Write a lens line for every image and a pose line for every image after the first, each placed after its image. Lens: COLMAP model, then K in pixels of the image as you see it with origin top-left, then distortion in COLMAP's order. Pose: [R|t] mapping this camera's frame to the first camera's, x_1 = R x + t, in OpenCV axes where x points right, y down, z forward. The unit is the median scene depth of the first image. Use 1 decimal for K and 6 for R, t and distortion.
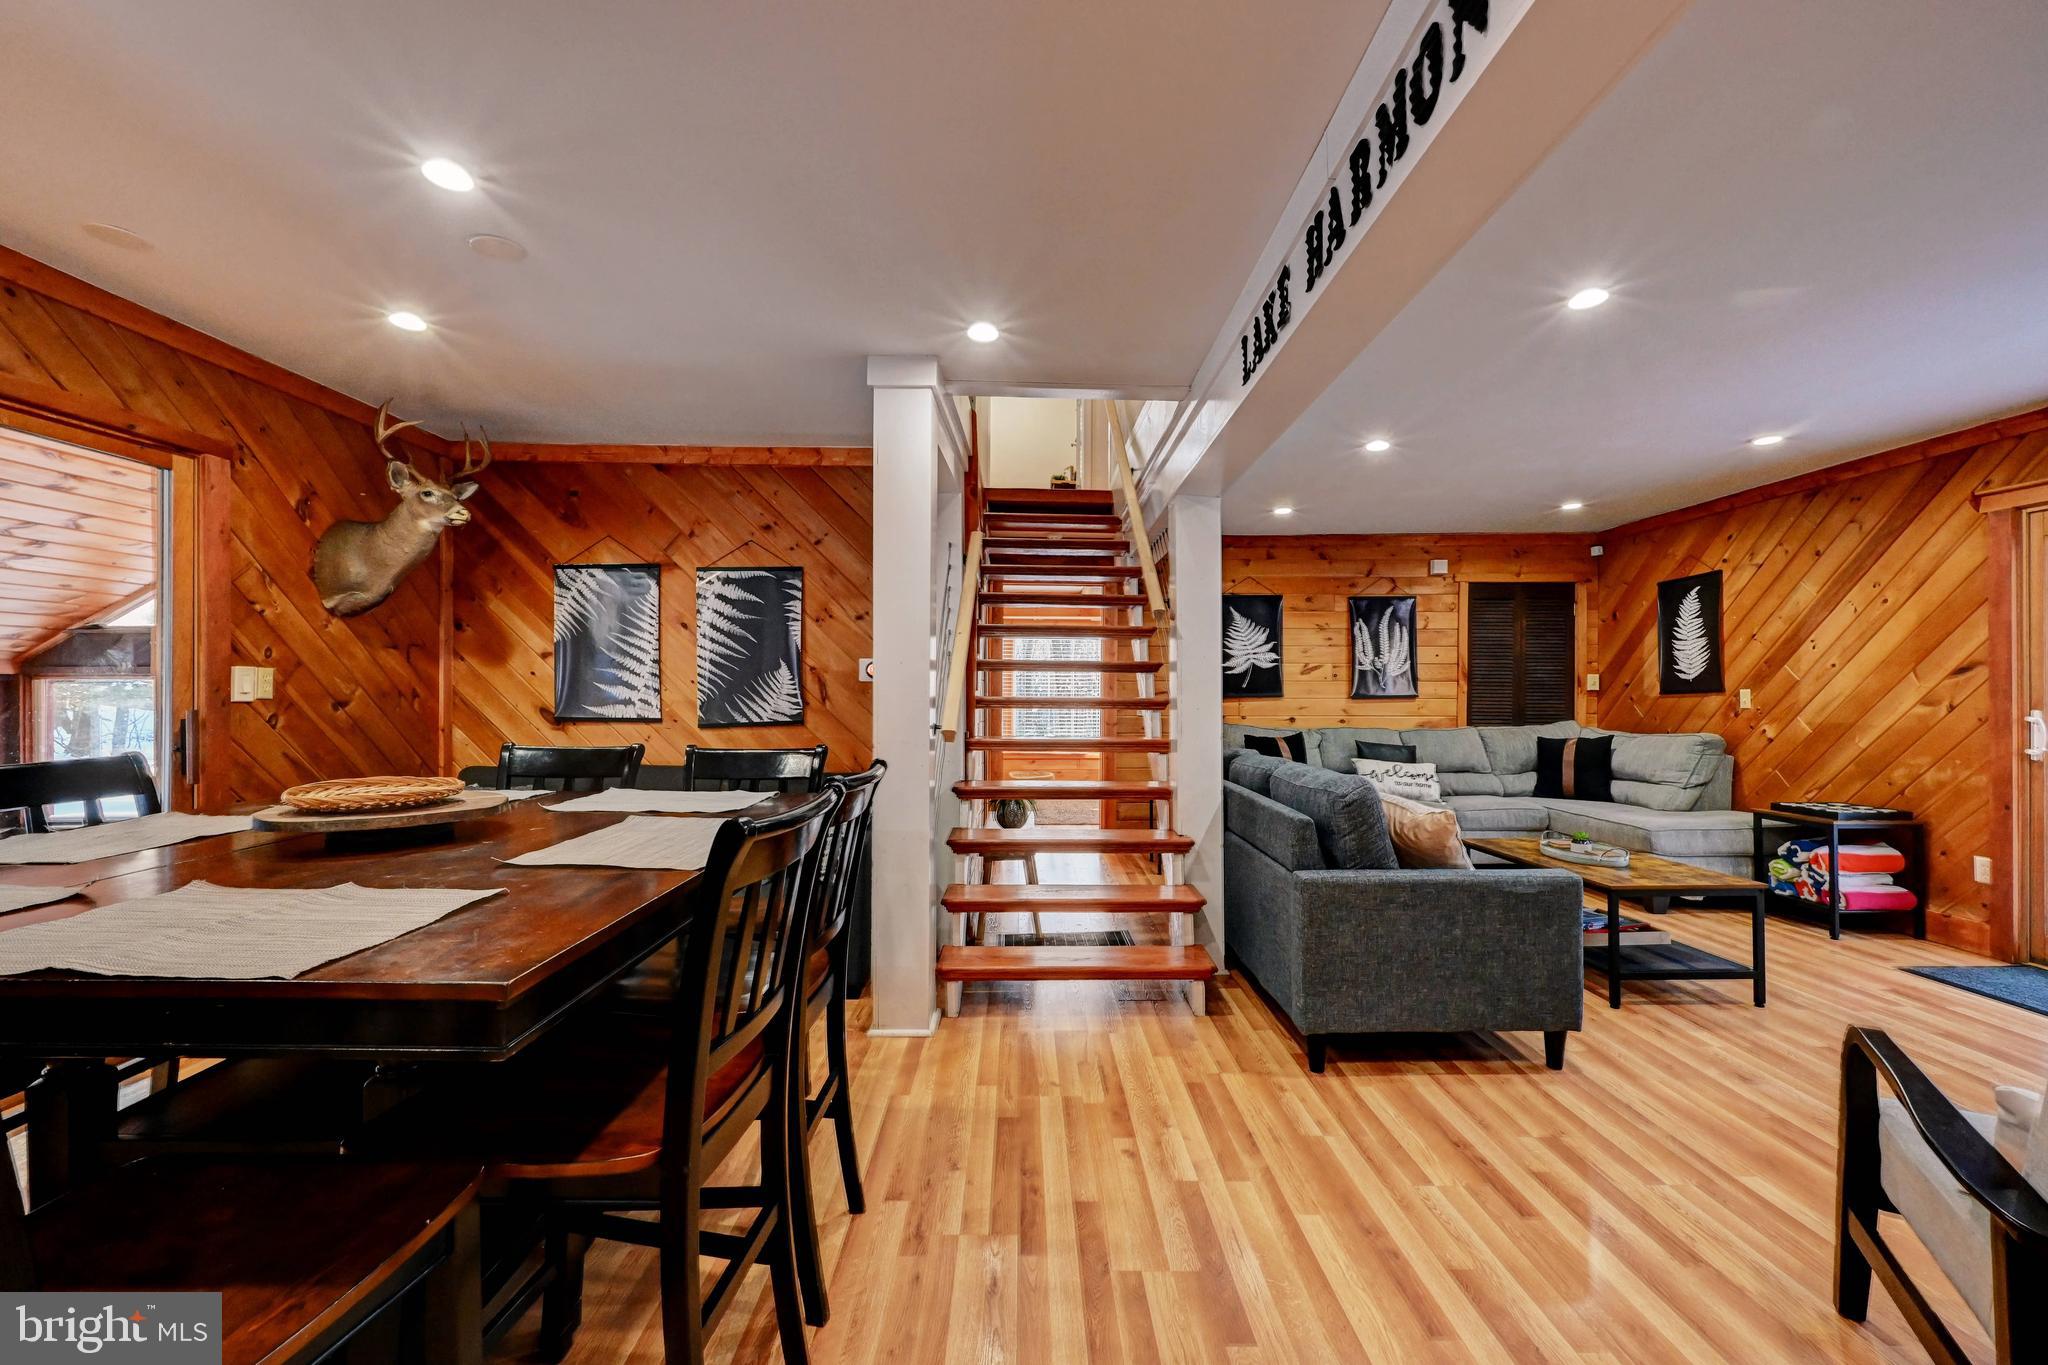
lens RADIAL K [[827.2, 0, 1027.9], [0, 827.2, 690.2], [0, 0, 1]] dist [0.001457, 0.000281]
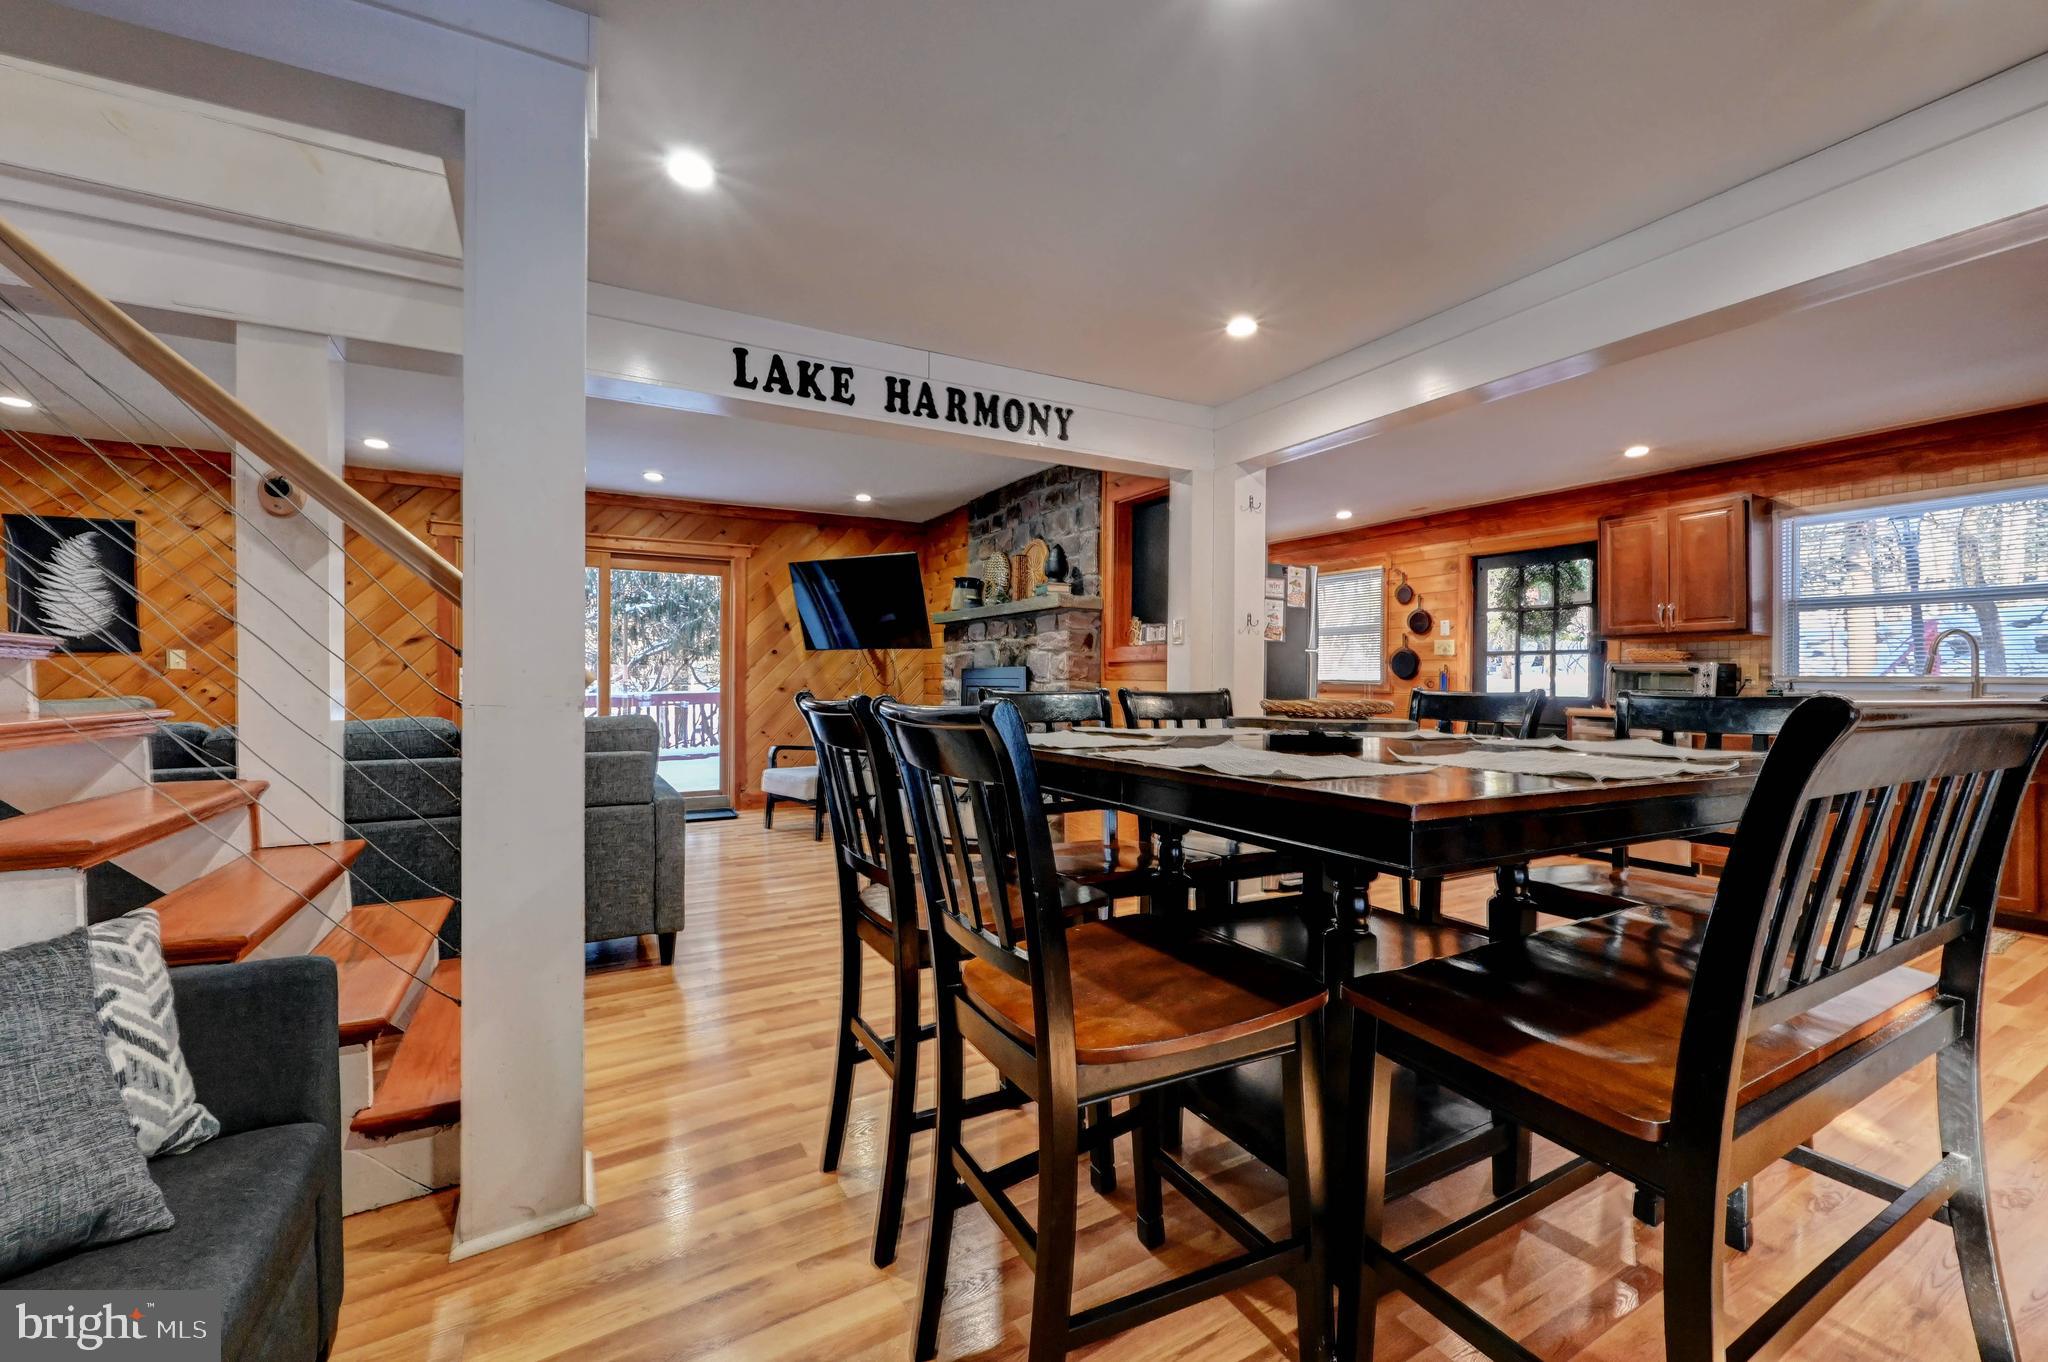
lens RADIAL K [[830.4, 0, 1041.7], [0, 830.4, 679.2], [0, 0, 1]] dist [-0.001224, -0.000577]
pose [[-0.504110, -0.004445, 0.863628, -0.600320], [-0.004883, 0.999985, 0.002297, 0.032030], [-0.863625, -0.003059, -0.504125, 0.724788]]
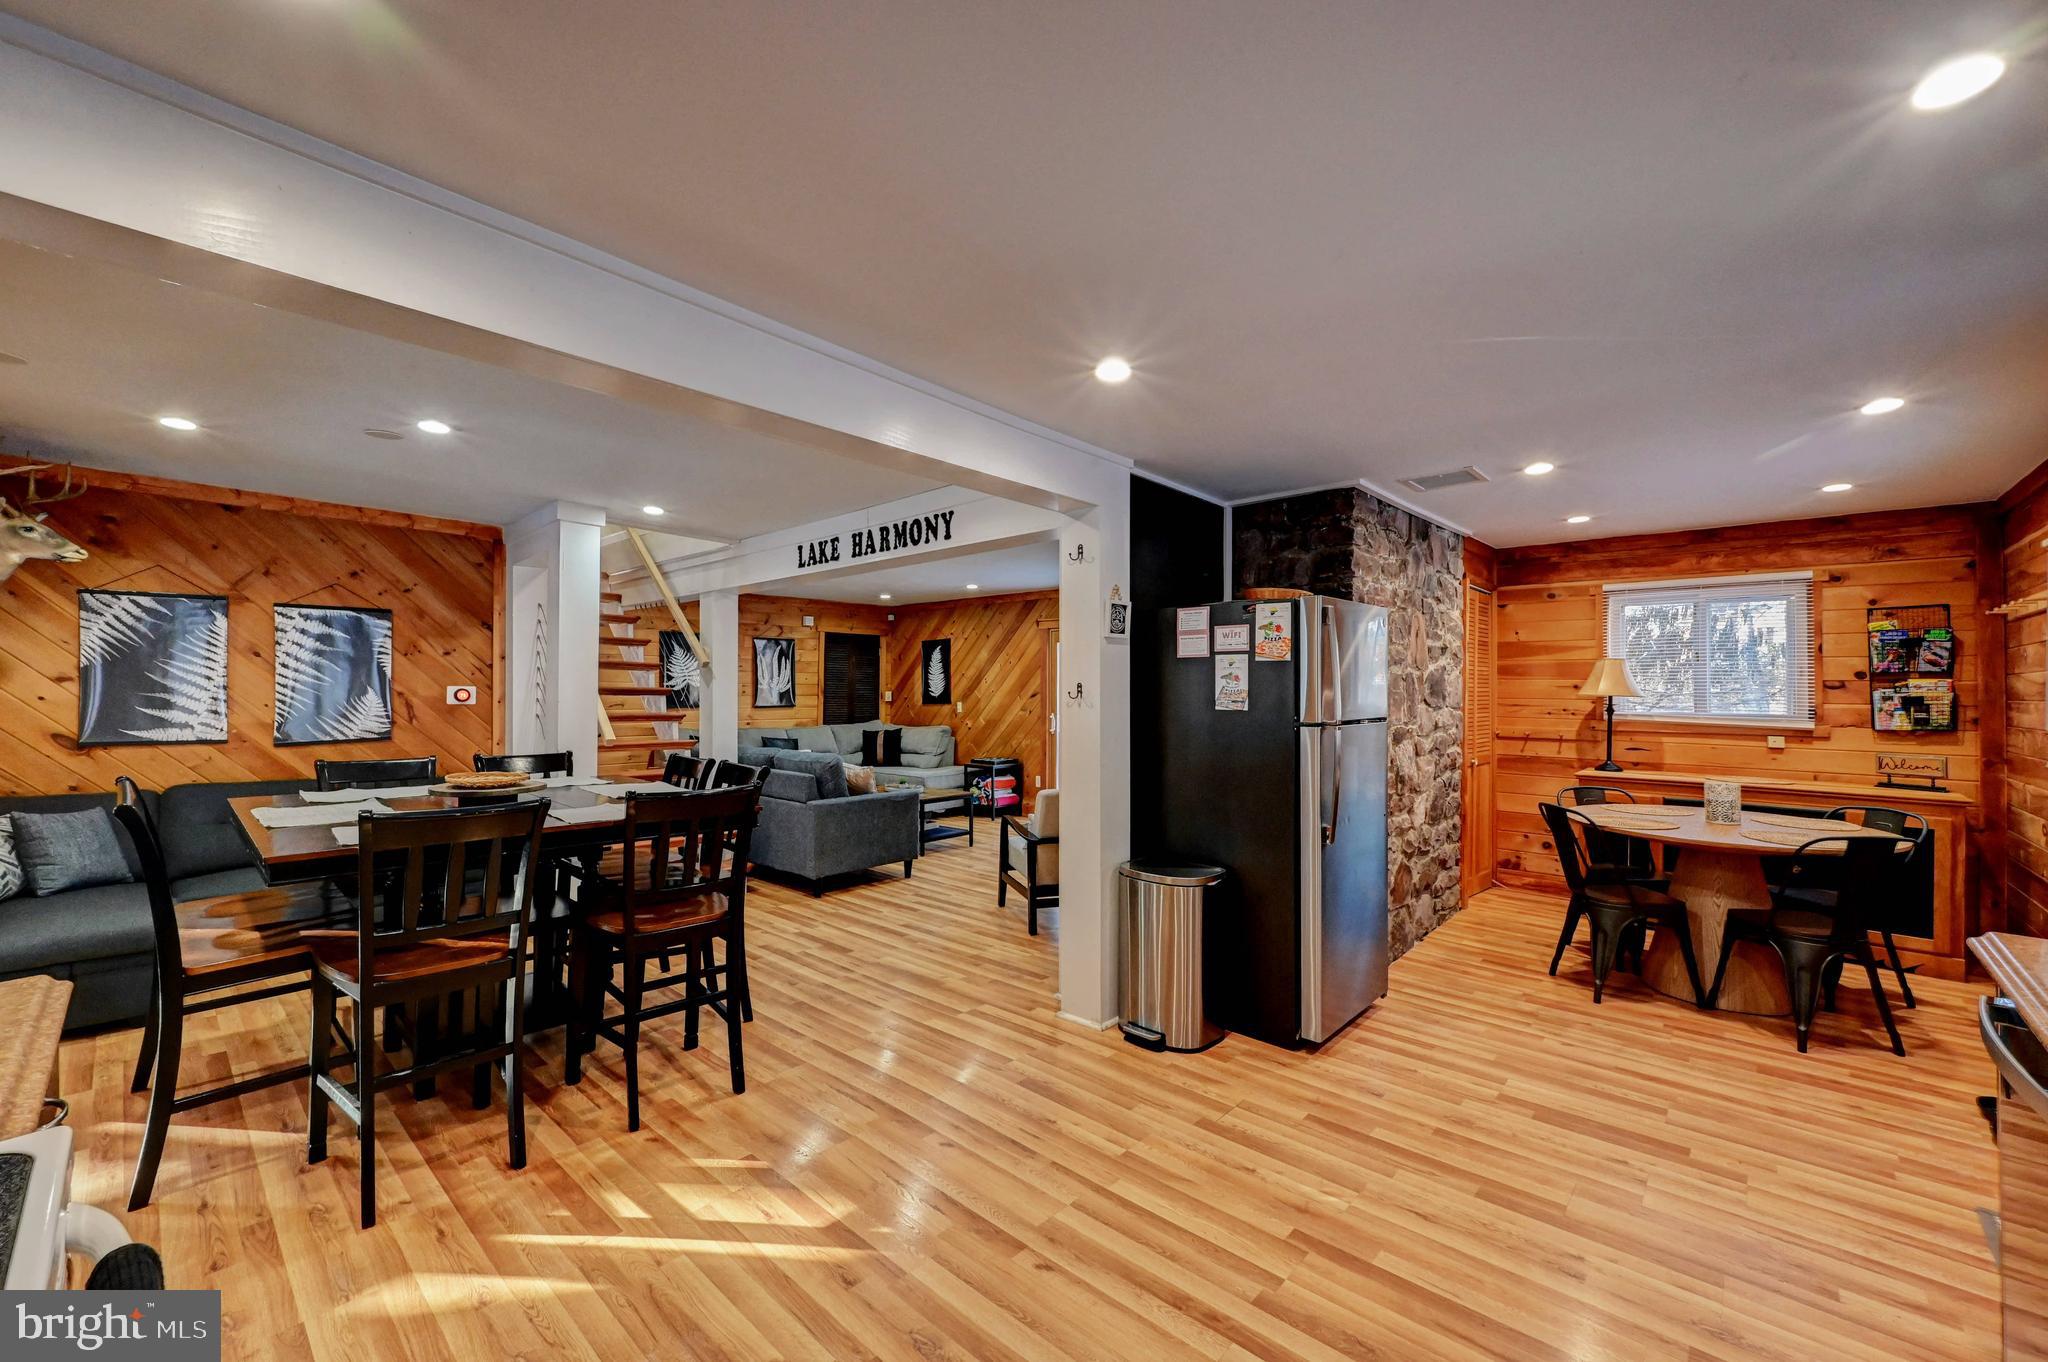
lens RADIAL K [[830.4, 0, 1016.9], [0, 830.4, 676.2], [0, 0, 1]] dist [-0.001224, -0.000577]
pose [[0.688433, 0.015214, 0.725140, -0.522327], [-0.005947, 0.999865, -0.015332, -0.038647], [-0.725276, 0.006243, 0.688430, -0.501557]]
